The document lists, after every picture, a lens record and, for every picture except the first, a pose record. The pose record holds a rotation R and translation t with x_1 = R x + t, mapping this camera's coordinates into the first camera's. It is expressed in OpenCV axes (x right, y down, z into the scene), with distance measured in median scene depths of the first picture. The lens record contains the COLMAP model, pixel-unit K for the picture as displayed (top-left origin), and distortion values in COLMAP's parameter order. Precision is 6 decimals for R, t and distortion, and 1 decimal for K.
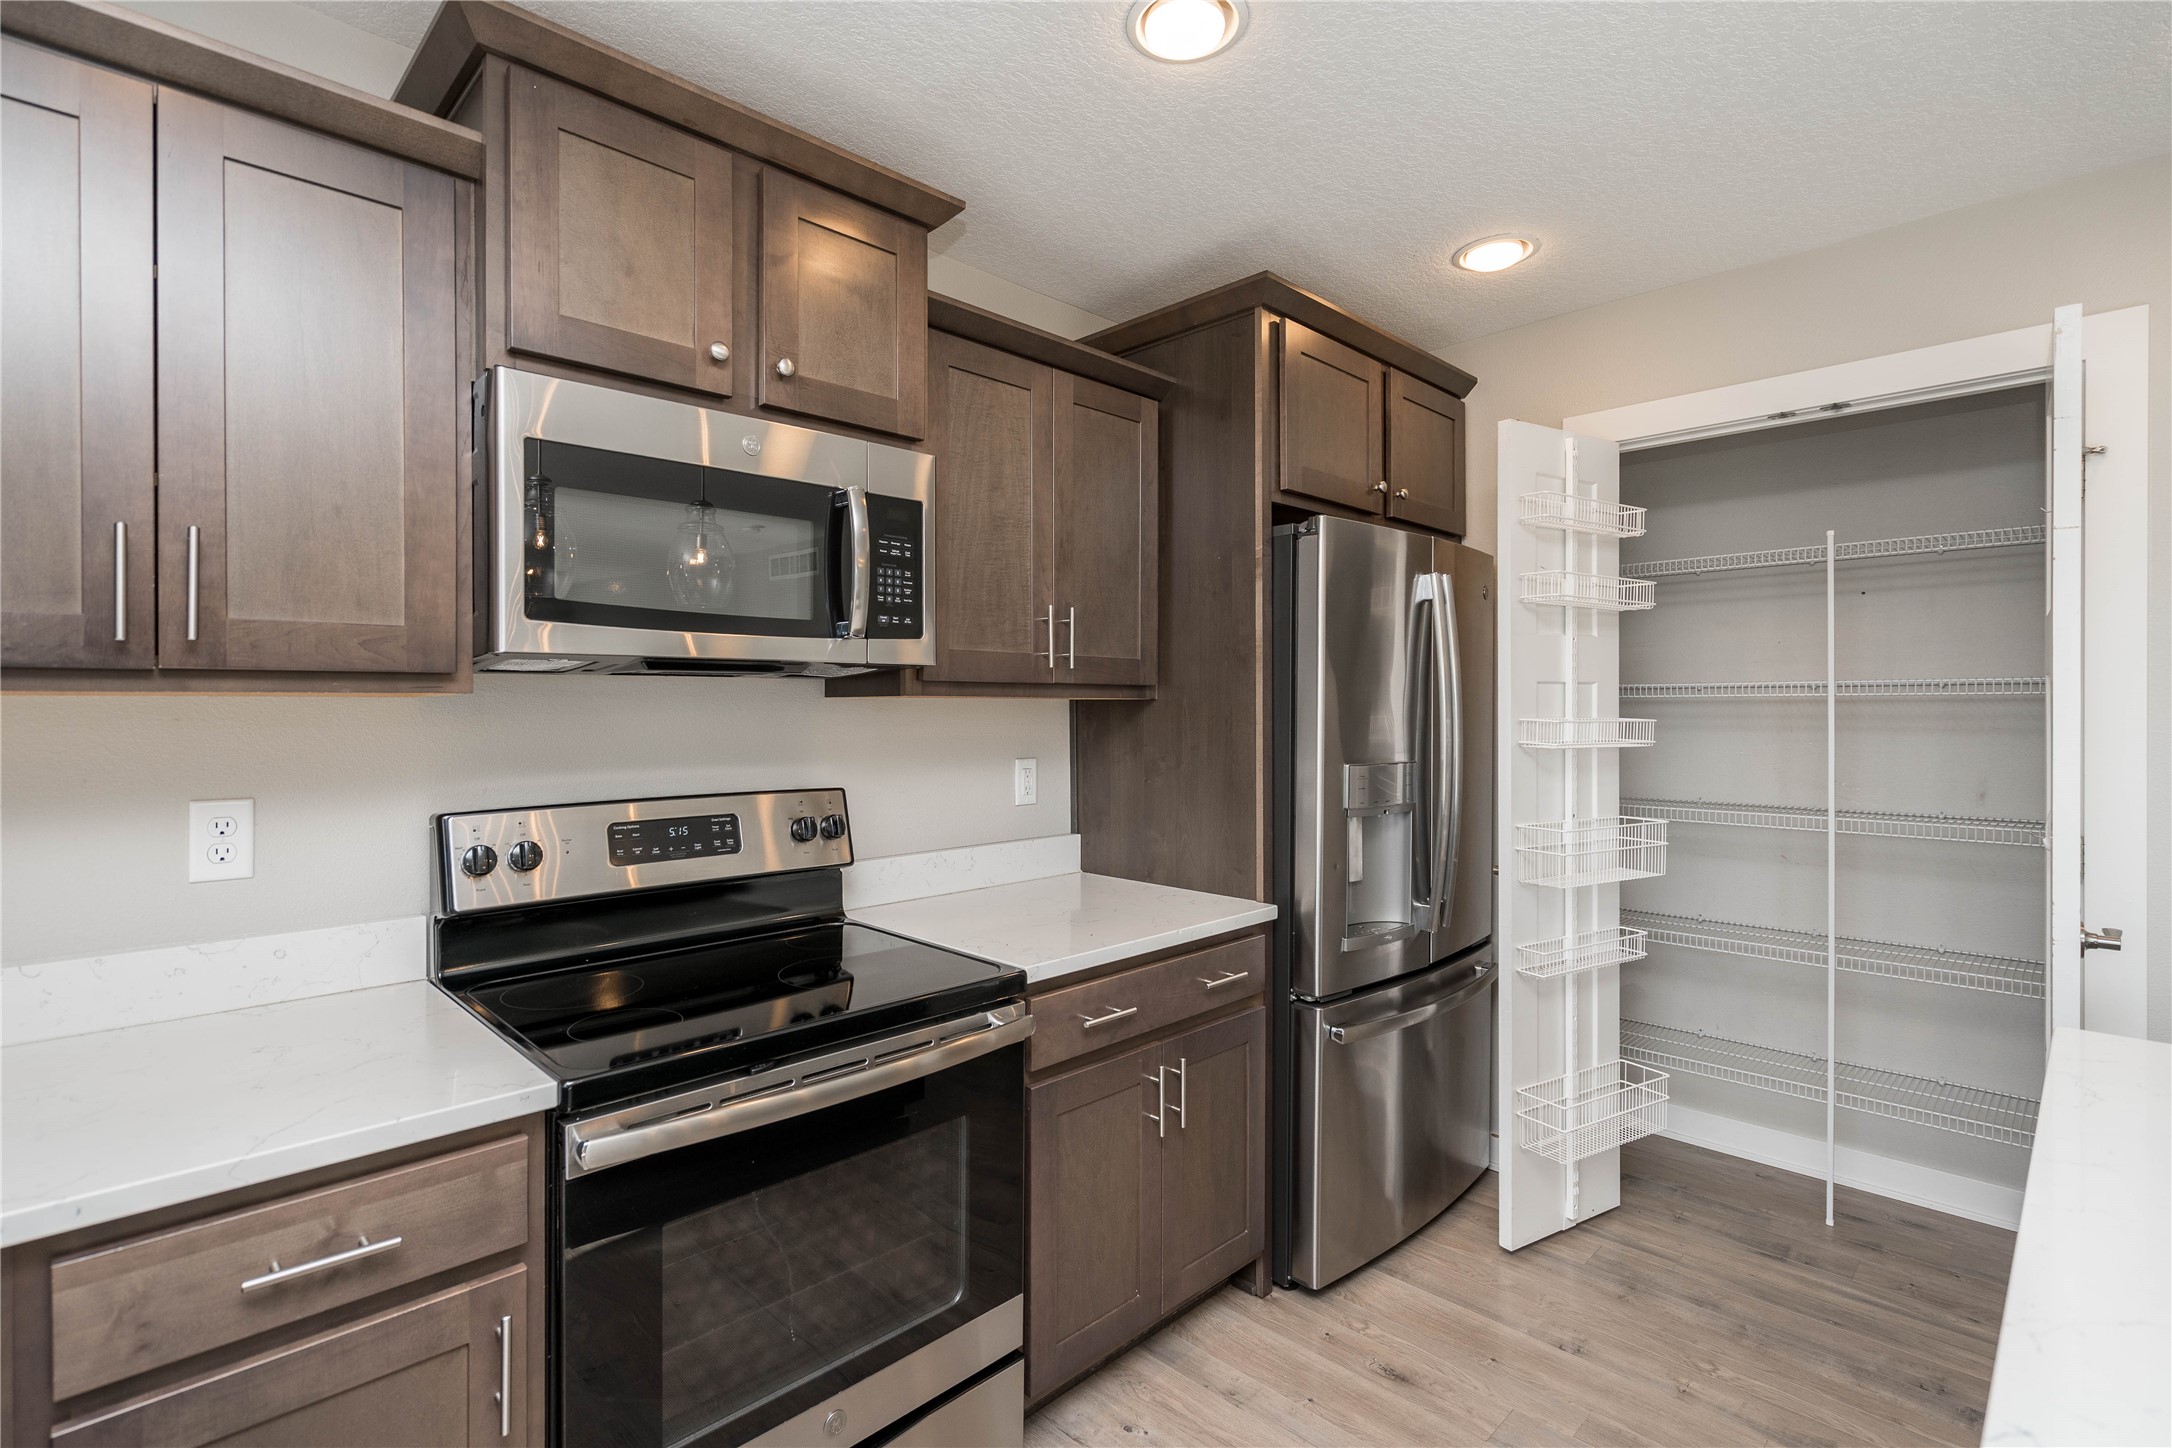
lens RADIAL K [[999.7, 0, 1048.6], [0, 999.7, 710.6], [0, 0, 1]] dist [-0.010372, 0.000692]
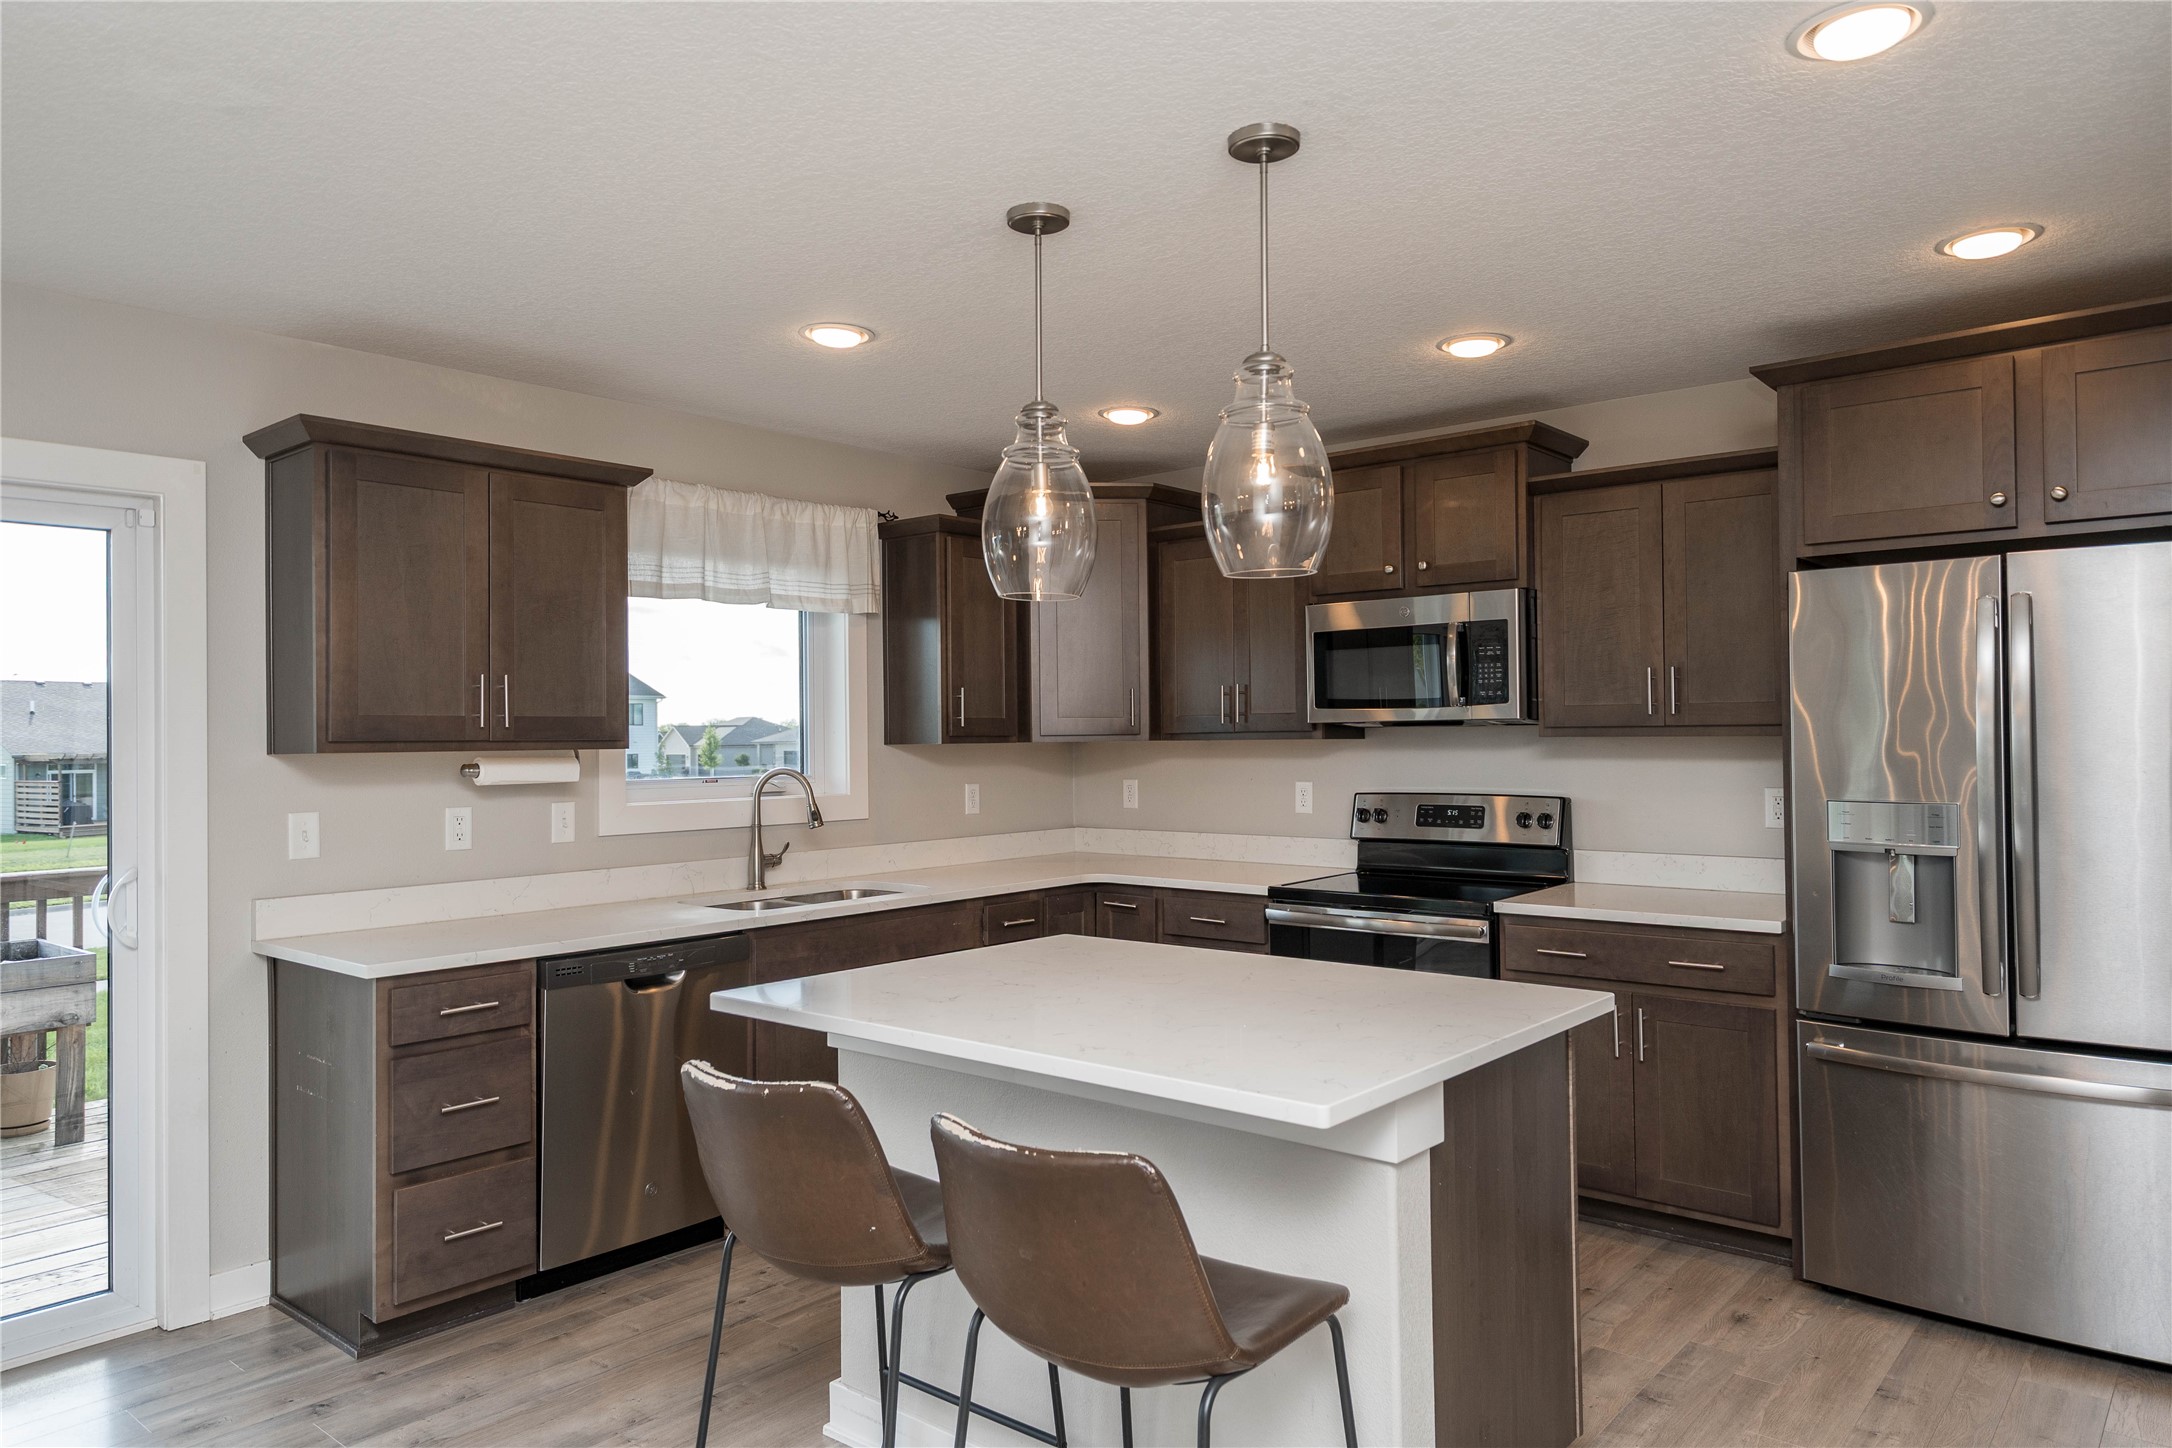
lens RADIAL K [[1420.8, 0, 1086.0], [0, 1420.8, 724.0], [0, 0, 1]] dist [-0.047492, 0.001296]
pose [[0.100158, -0.007754, -0.994941, 2.150425], [0.006959, 0.999951, -0.007093, -0.026453], [0.994947, -0.006213, 0.100207, 0.083343]]
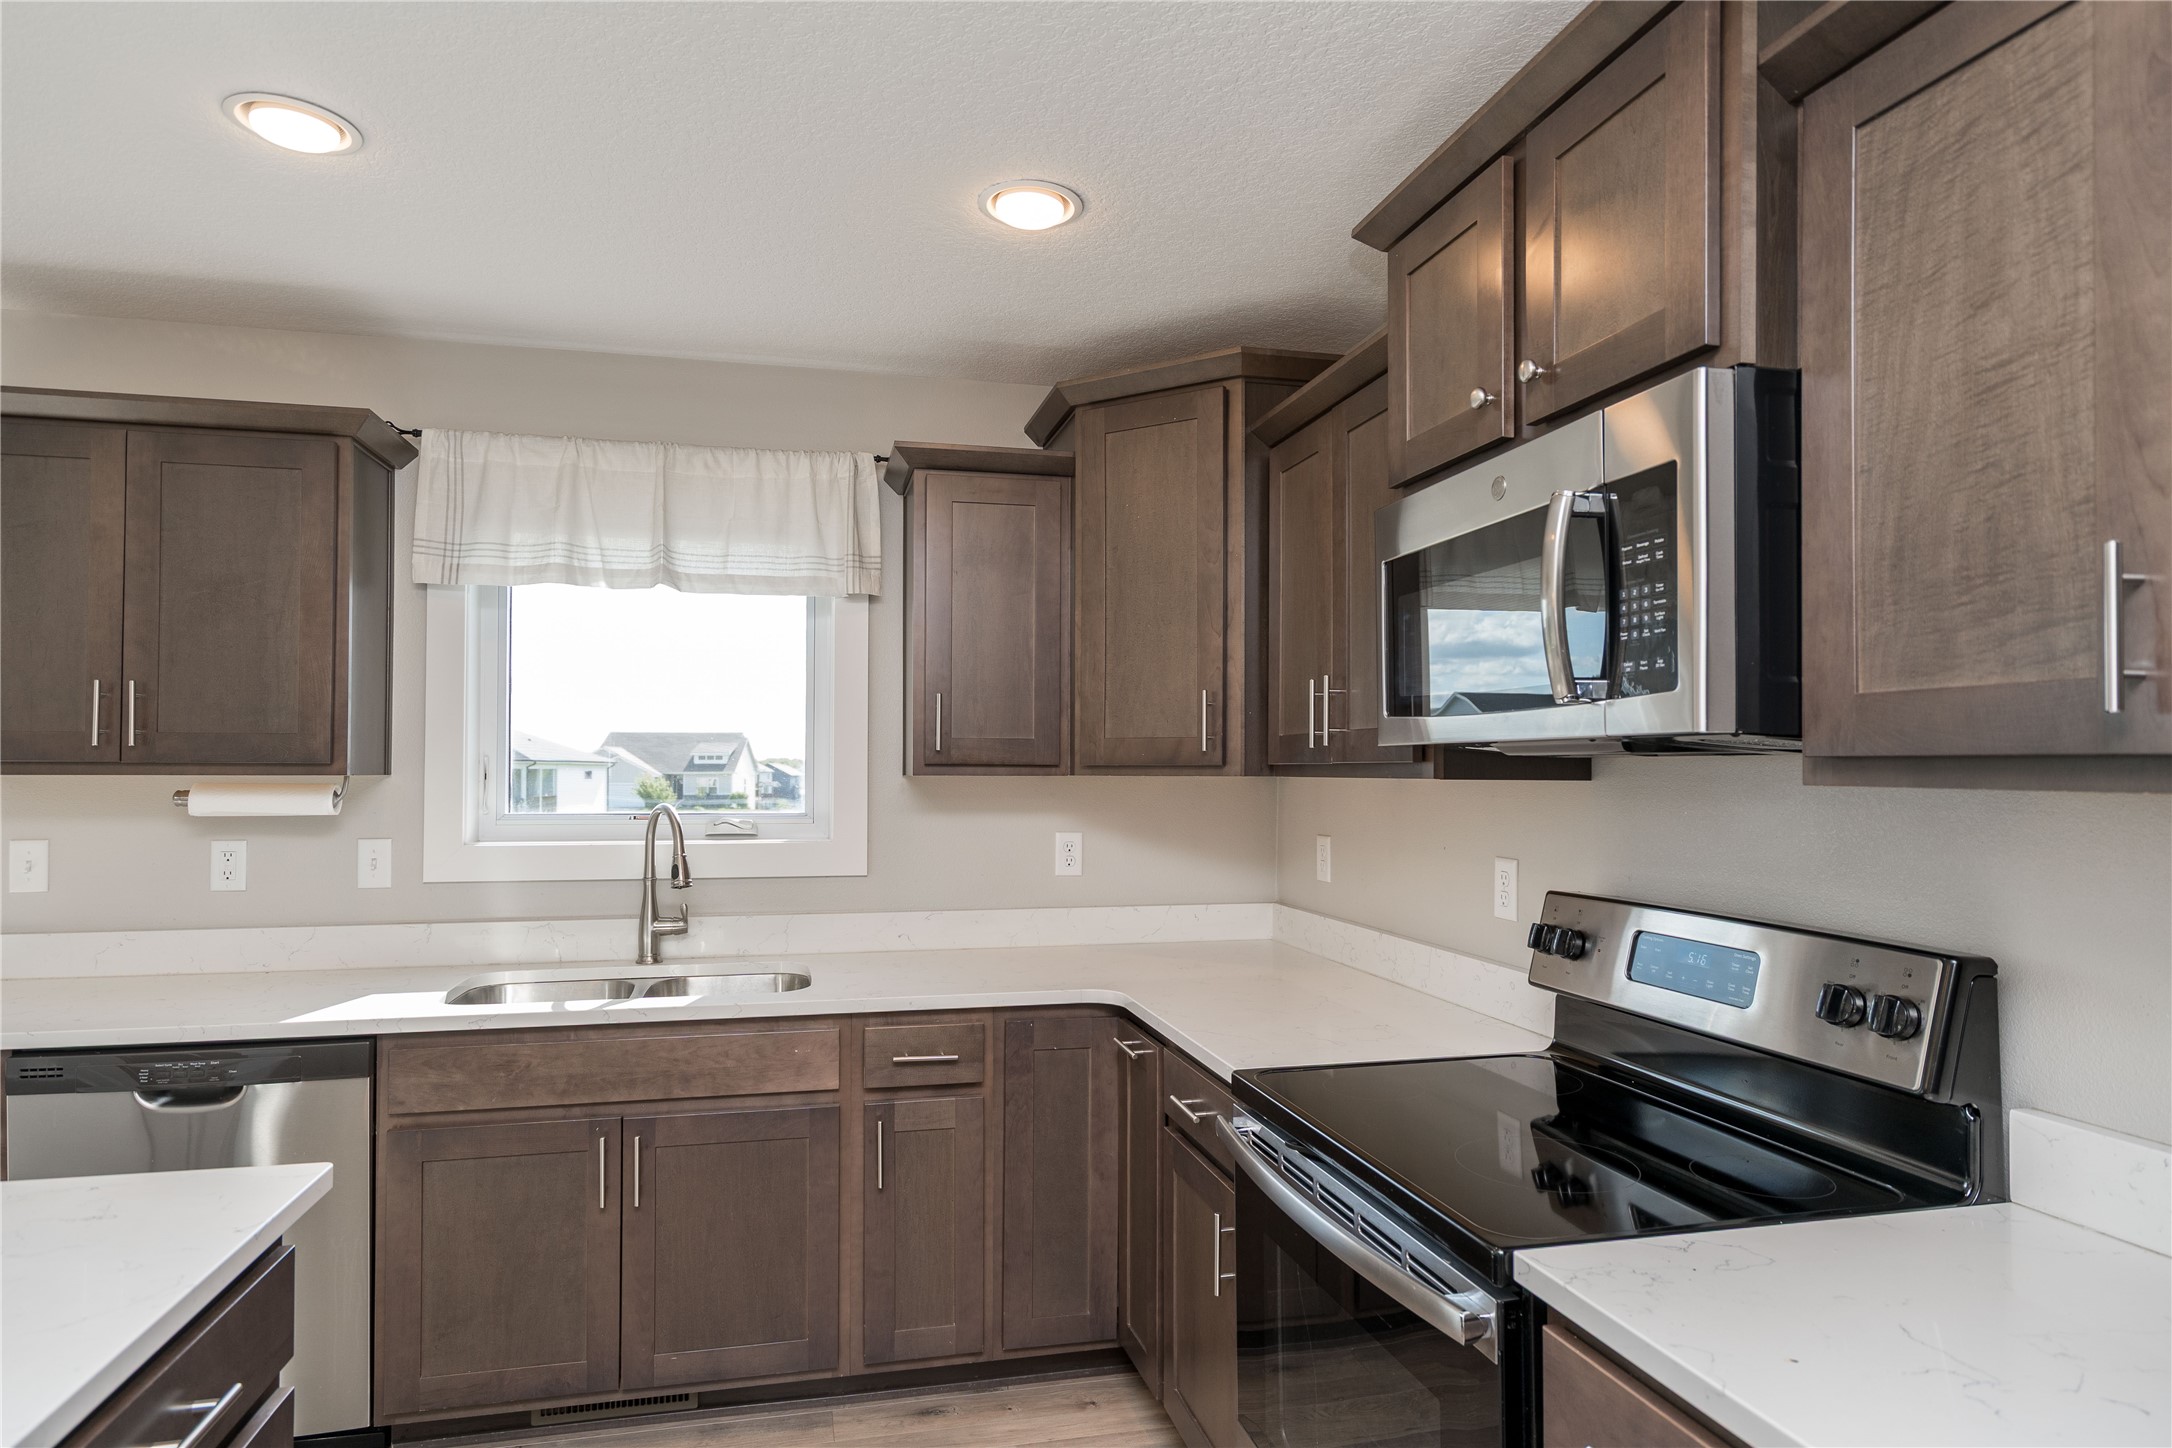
lens RADIAL K [[1252.2, 0, 1026.2], [0, 1252.2, 755.8], [0, 0, 1]] dist [0.000098, -0.000458]
pose [[-0.537188, -0.005724, -0.843443, 0.722332], [-0.004161, 0.999983, -0.004136, -0.028855], [0.843453, 0.001288, -0.537202, 1.097355]]
